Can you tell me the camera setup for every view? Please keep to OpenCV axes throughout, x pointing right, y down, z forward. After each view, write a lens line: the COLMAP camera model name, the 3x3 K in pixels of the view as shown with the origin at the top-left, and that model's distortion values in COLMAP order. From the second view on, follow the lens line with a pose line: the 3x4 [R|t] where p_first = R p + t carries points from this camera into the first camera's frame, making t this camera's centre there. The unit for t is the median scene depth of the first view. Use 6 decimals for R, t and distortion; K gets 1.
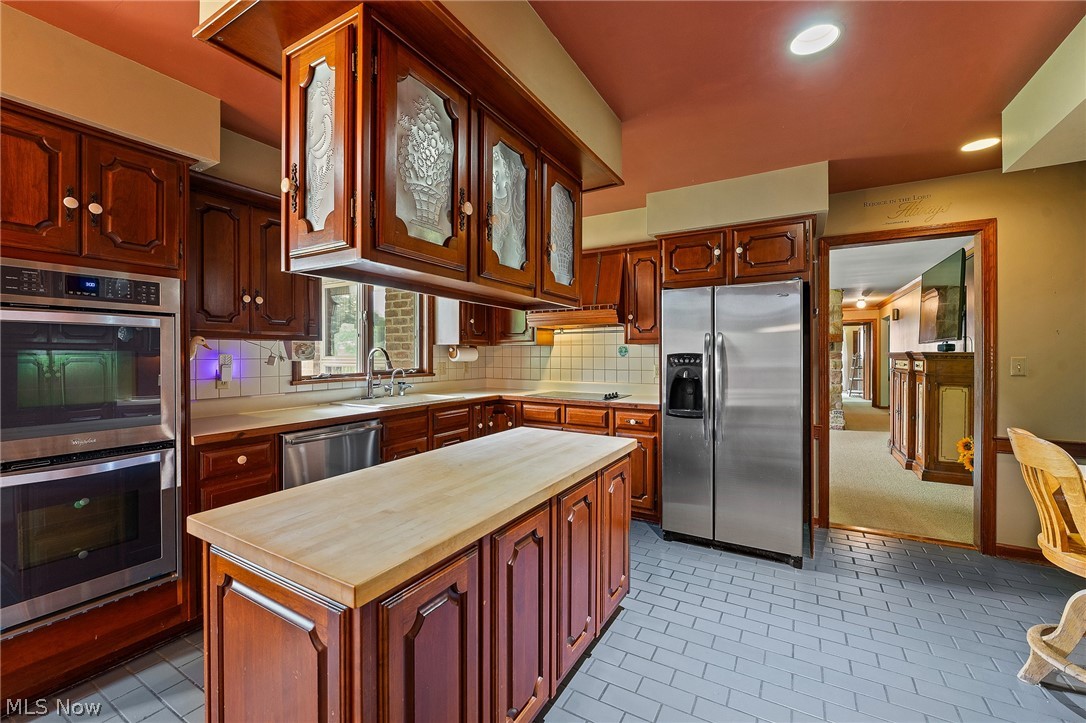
lens RADIAL K [[444.0, 0, 529.6], [0, 444.0, 353.0], [0, 0, 1]] dist [-0.011605, 0.000002]
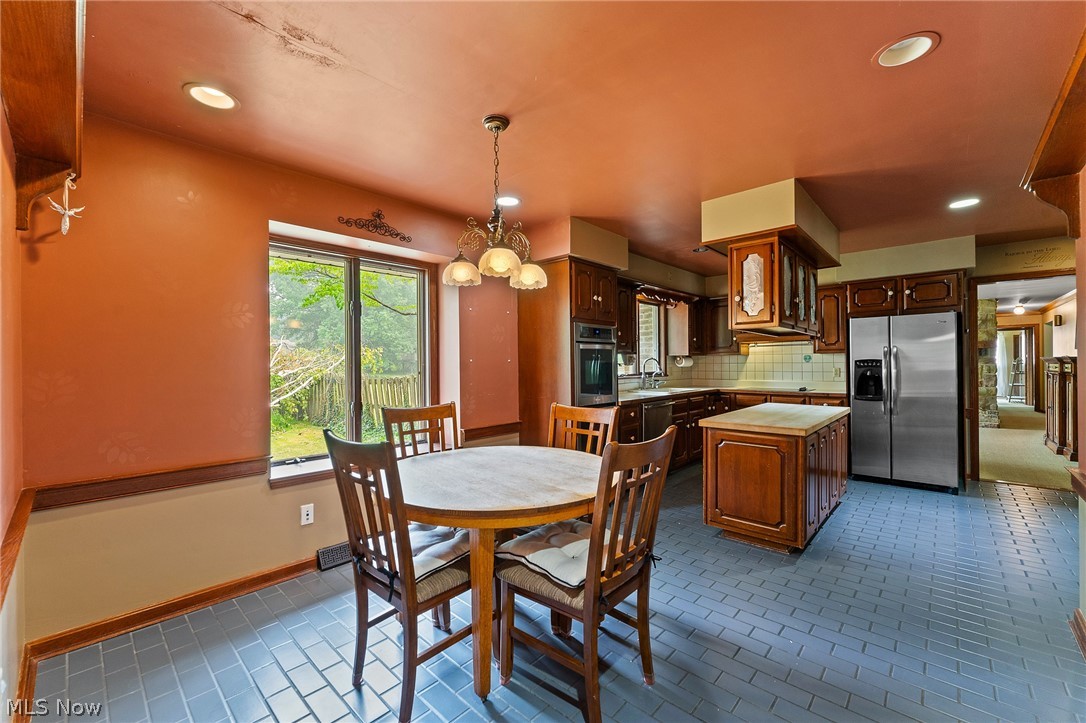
lens RADIAL K [[432.6, 0, 543.0], [0, 432.6, 361.5], [0, 0, 1]] dist [-0.008682, 0.000537]
pose [[0.978650, -0.009412, -0.205317, -0.390952], [0.009185, 0.999956, -0.002061, 0.000876], [0.205327, 0.000131, 0.978693, -0.611094]]
